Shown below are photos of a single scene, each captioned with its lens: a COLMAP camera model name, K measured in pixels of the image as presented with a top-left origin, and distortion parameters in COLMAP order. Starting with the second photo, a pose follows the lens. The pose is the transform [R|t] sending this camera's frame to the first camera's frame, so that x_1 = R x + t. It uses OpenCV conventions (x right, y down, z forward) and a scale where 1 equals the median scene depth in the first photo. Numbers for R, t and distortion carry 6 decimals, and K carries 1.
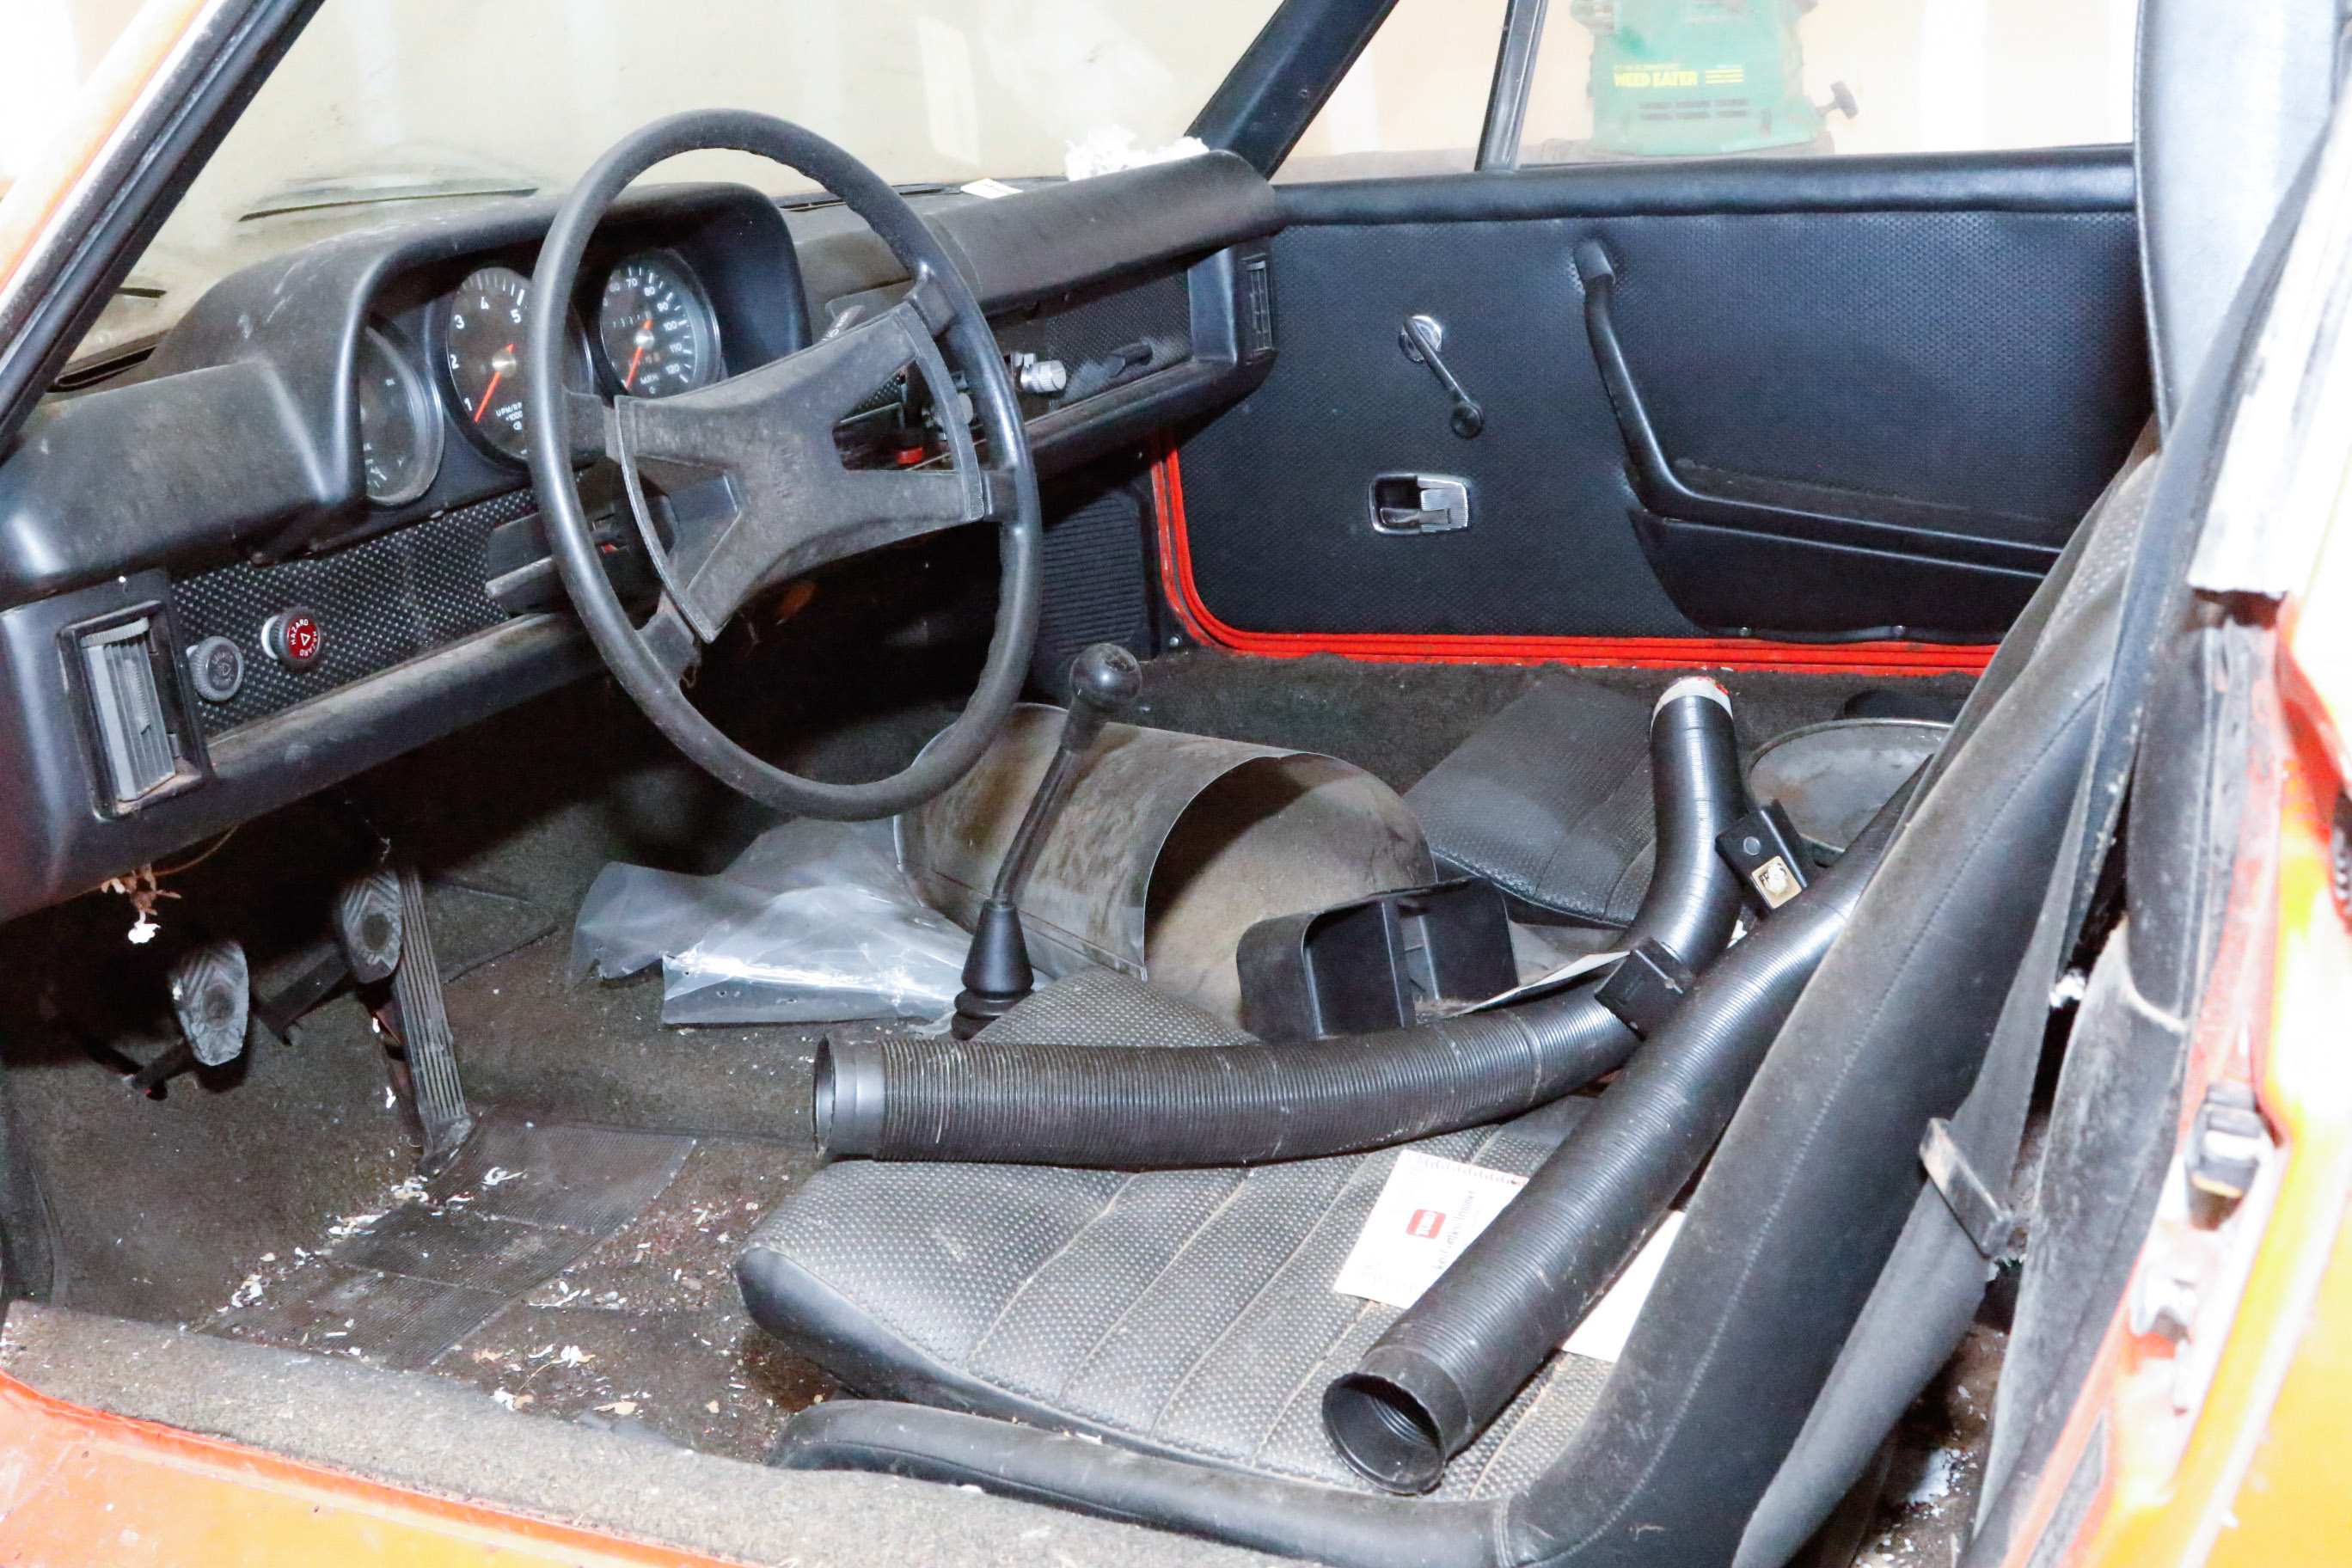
lens RADIAL K [[2566.1, 0, 1180.3], [0, 2566.1, 809.5], [0, 0, 1]] dist [-0.127679, 0.067301]
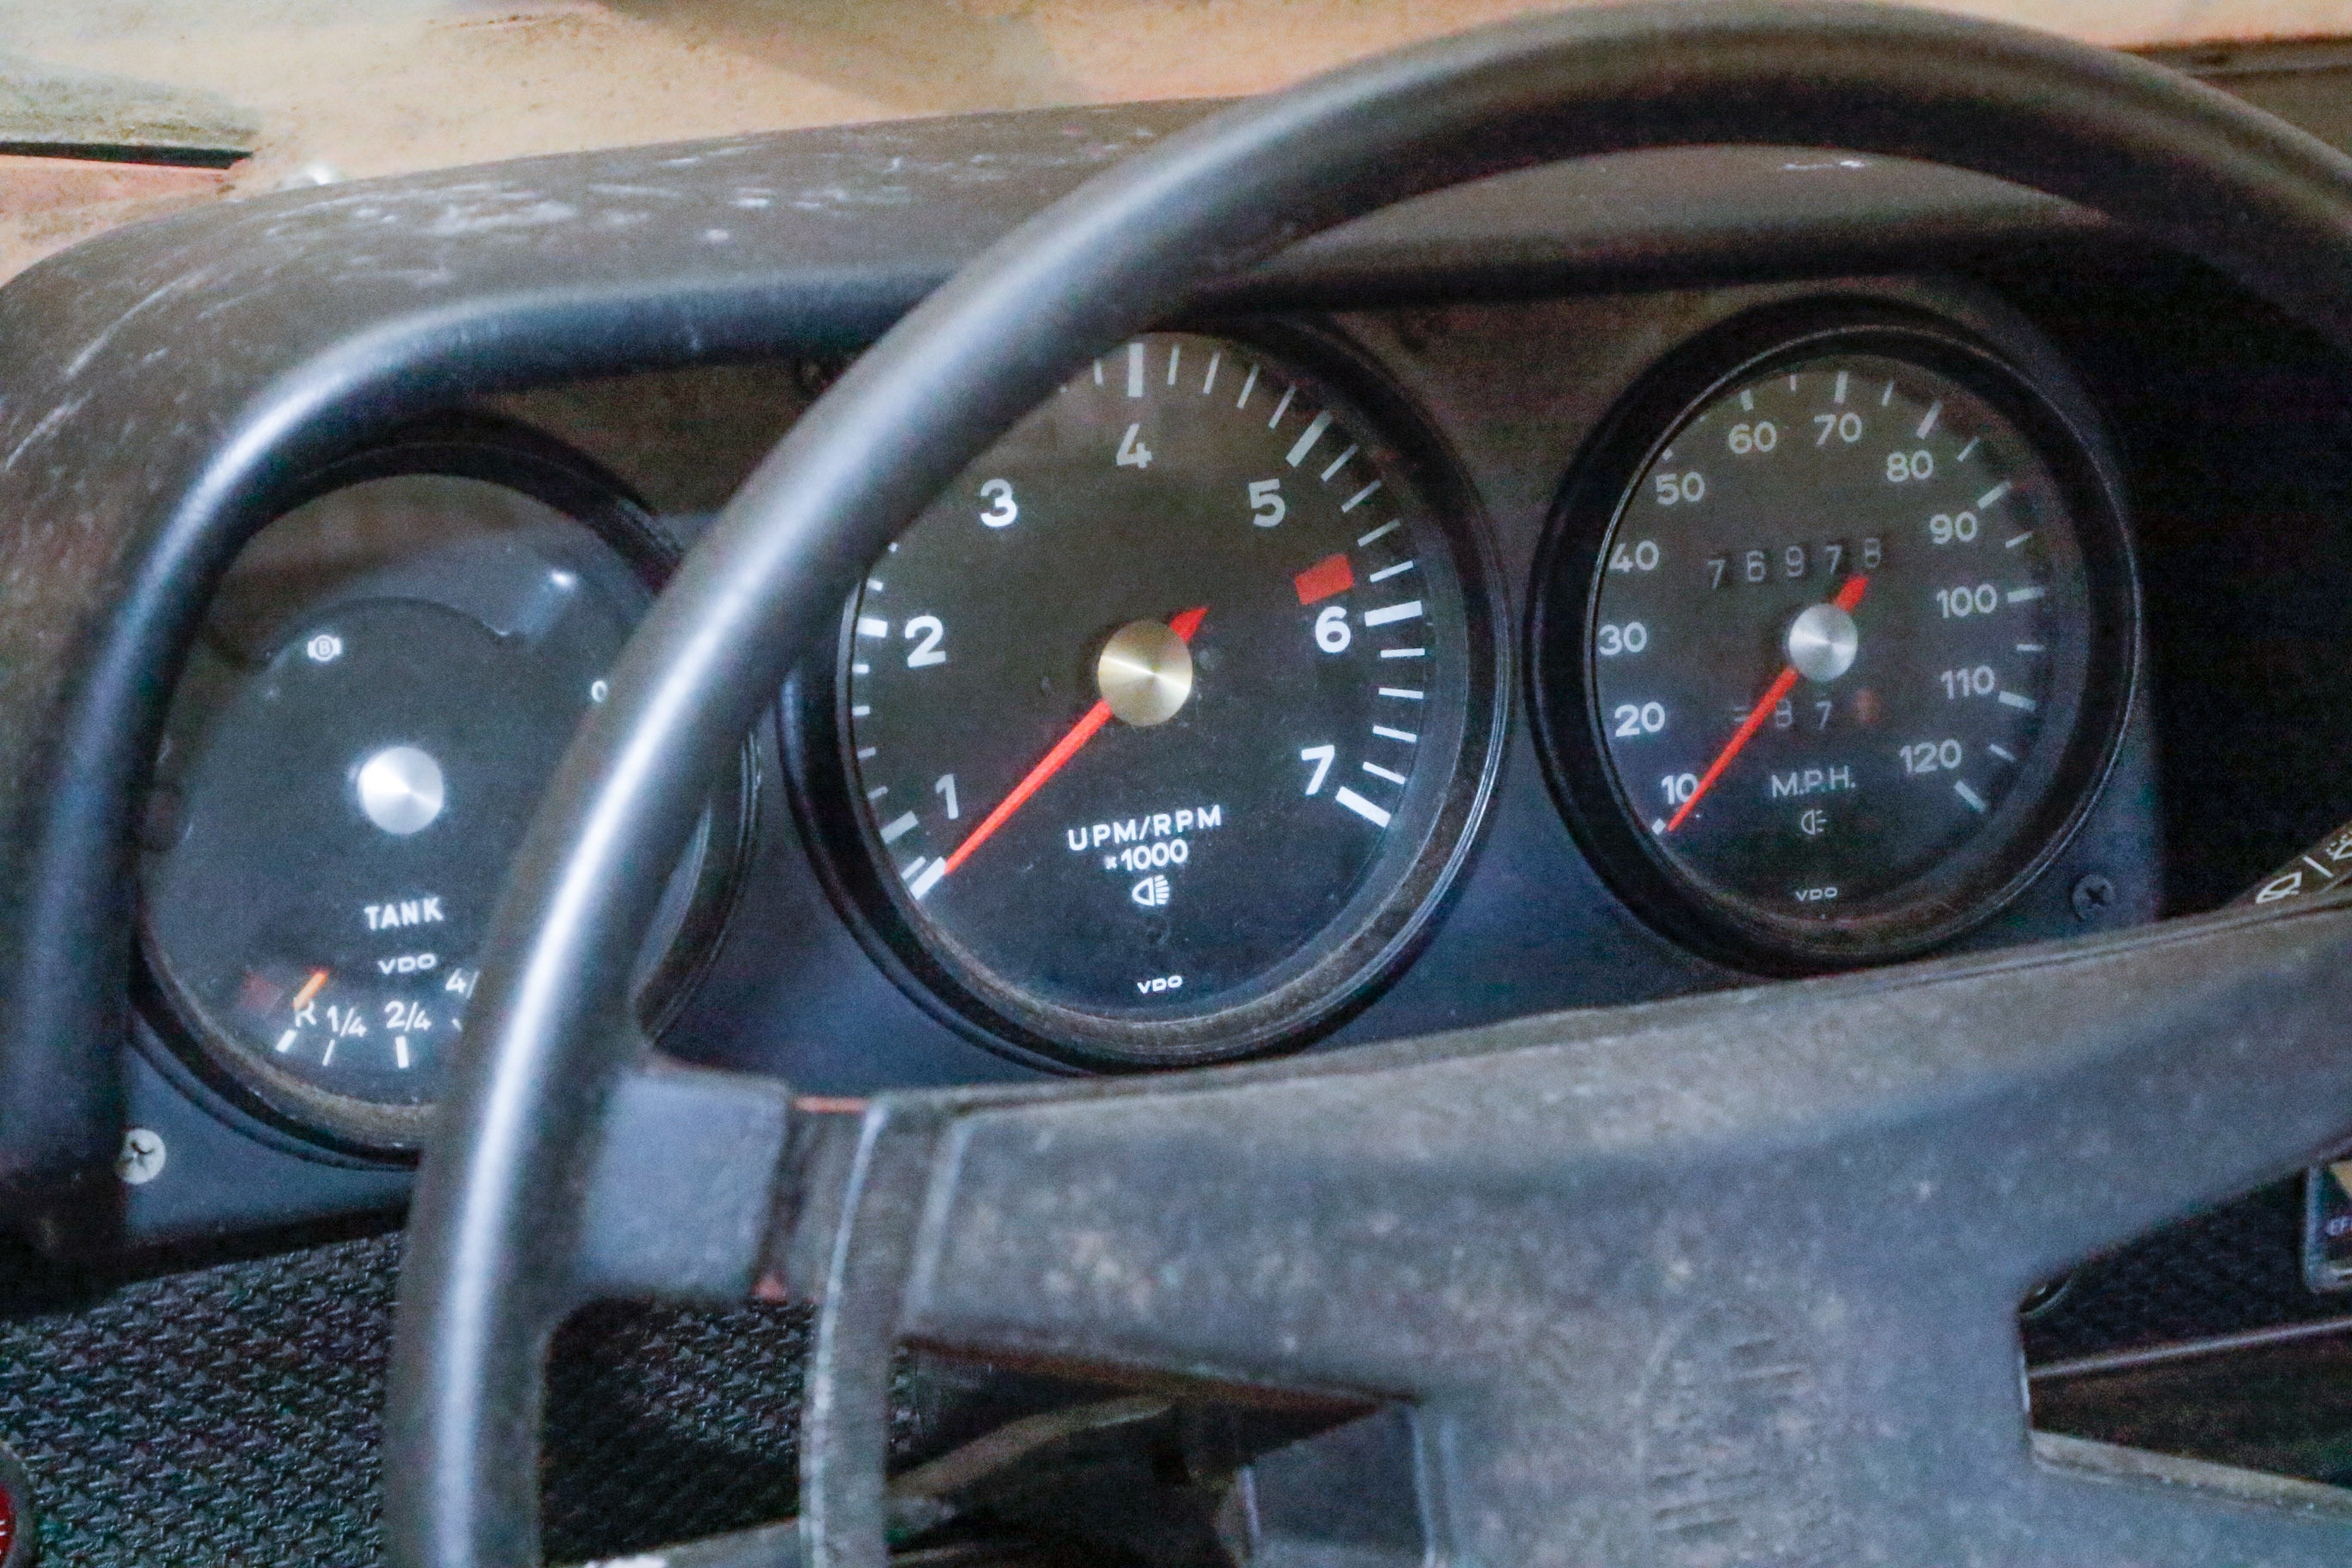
lens RADIAL K [[6749.9, 0, 1176.0], [0, 6749.9, 784.0], [0, 0, 1]] dist [0.151706, 0.871847]
pose [[0.797675, 0.258618, -0.544823, 0.125842], [-0.269868, 0.960961, 0.061038, -0.182848], [0.539339, 0.098342, 0.836327, 0.330550]]
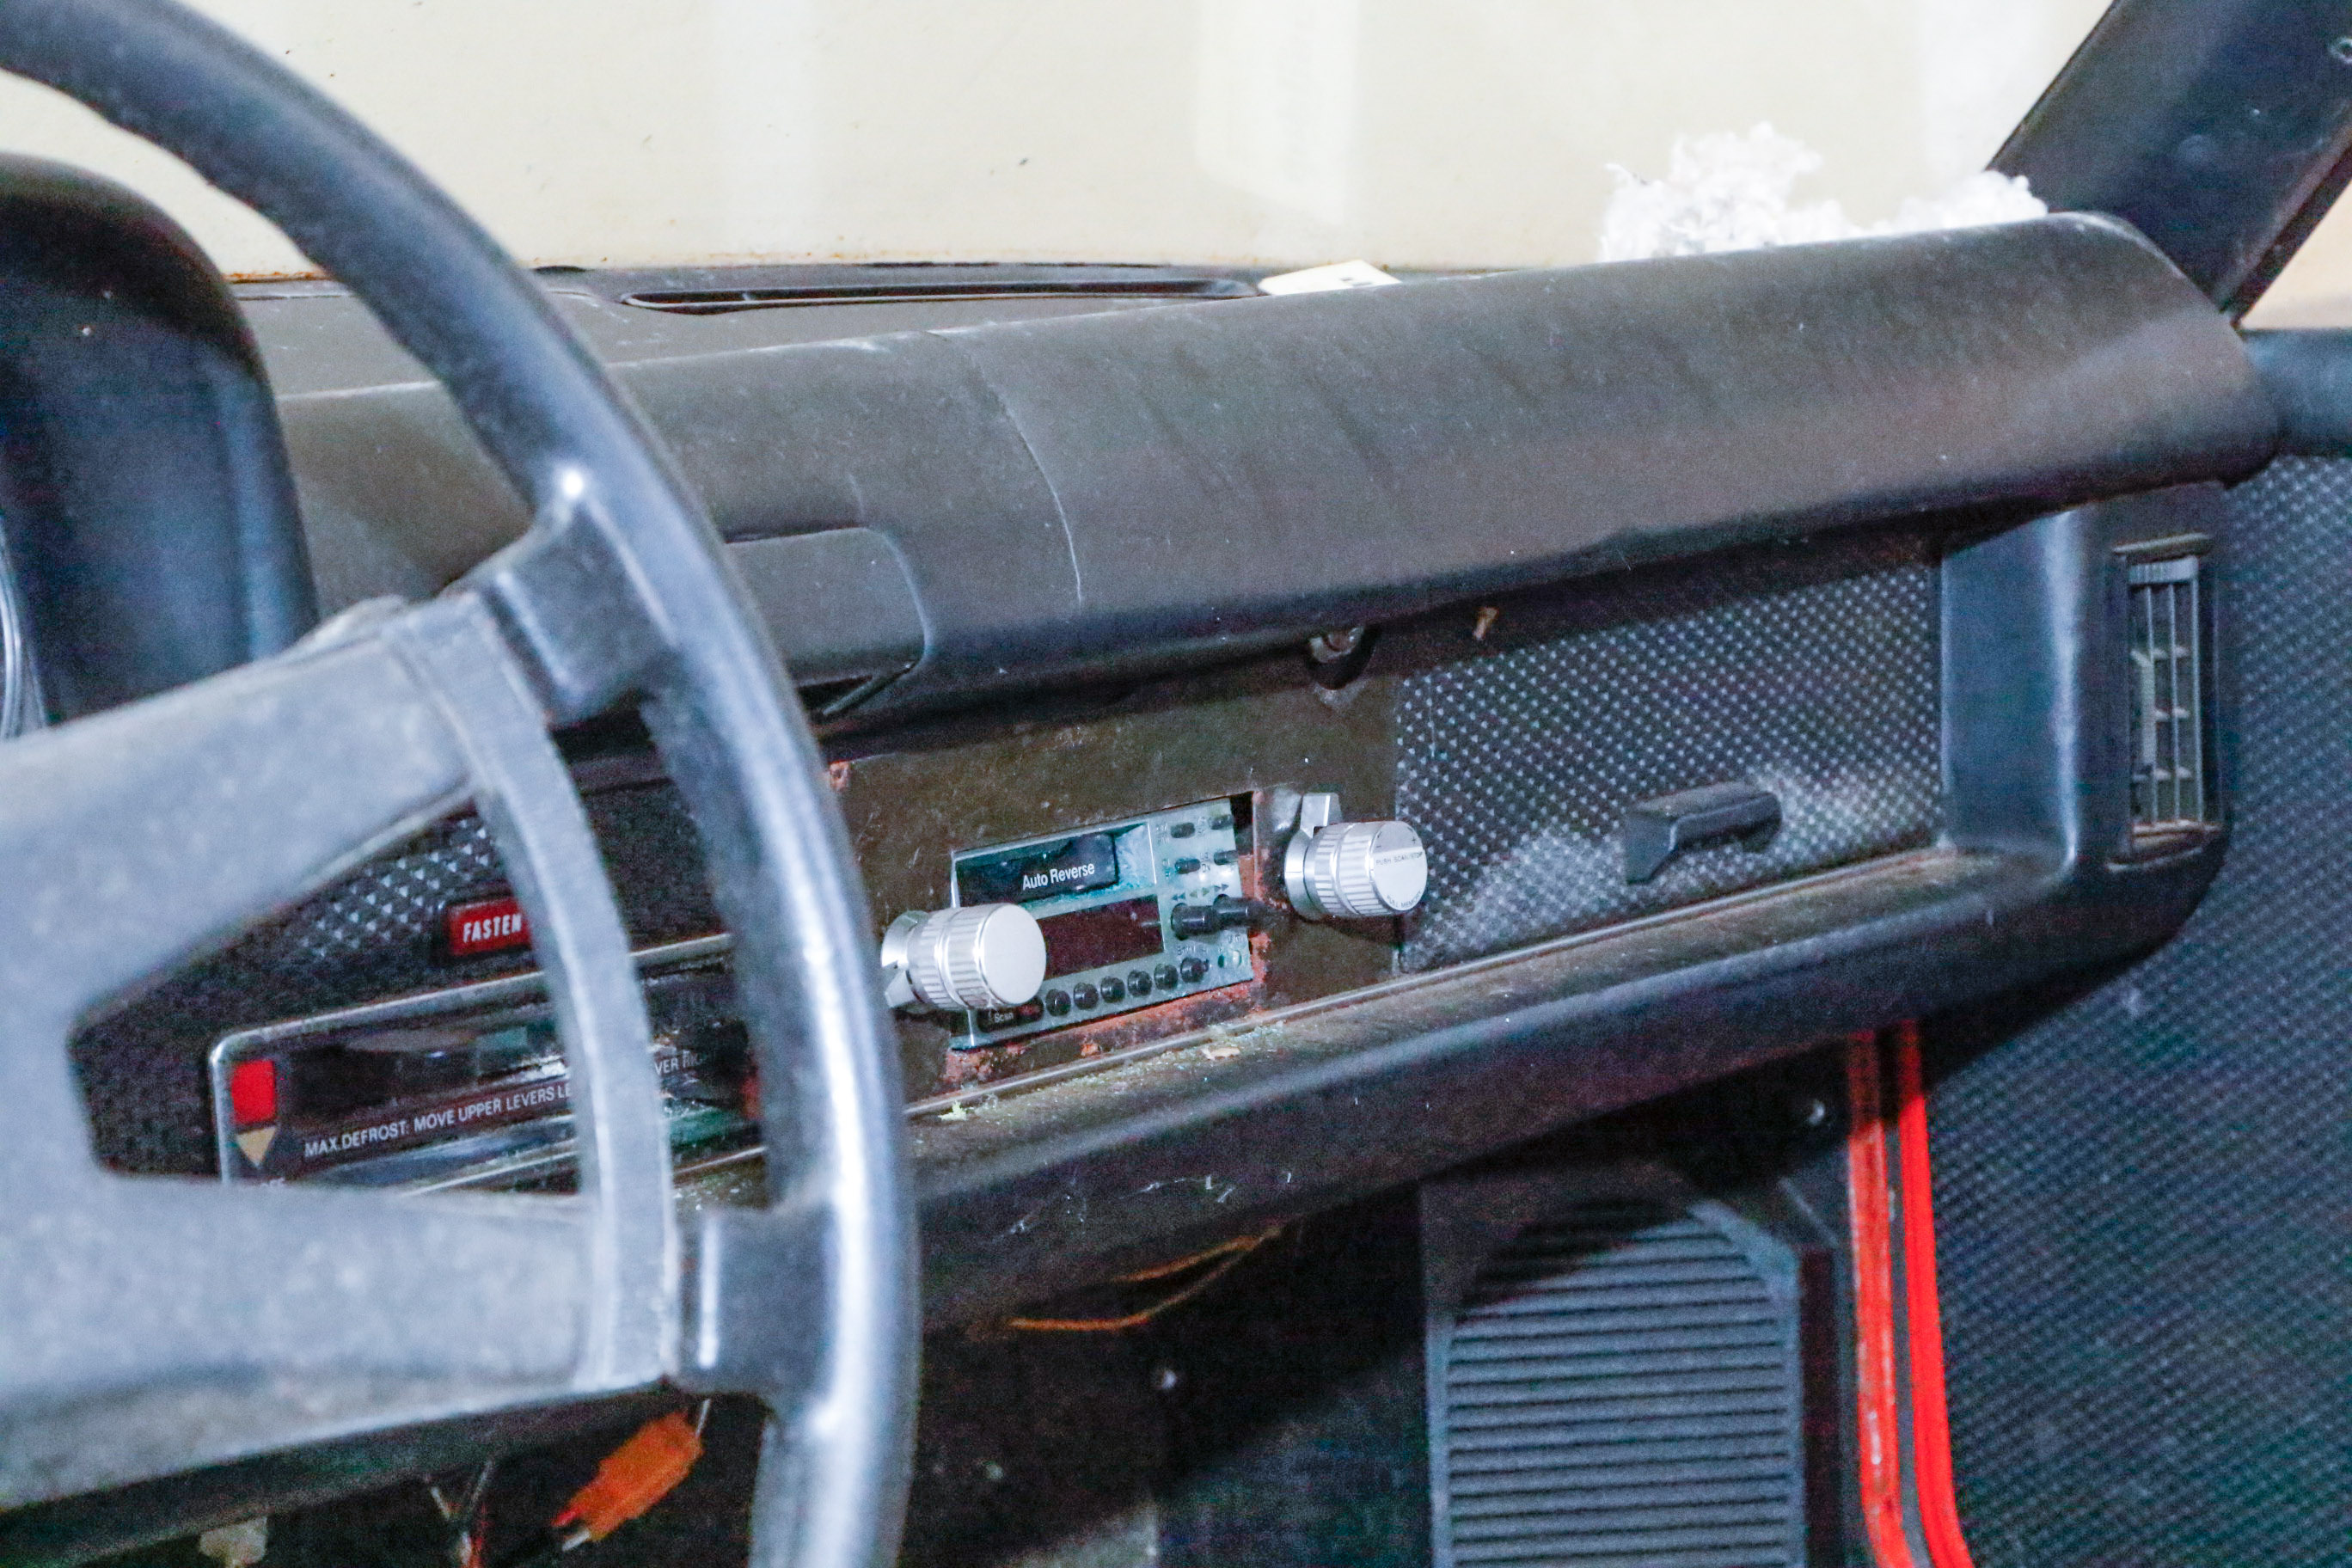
lens RADIAL K [[5927.7, 0, 1176.9], [0, 5927.7, 835.9], [0, 0, 1]] dist [0.138338, 0.413159]
pose [[0.973148, 0.073822, -0.218022, 0.101394], [-0.107747, 0.983092, -0.148059, -0.073507], [0.203406, 0.167575, 0.964647, 0.337112]]
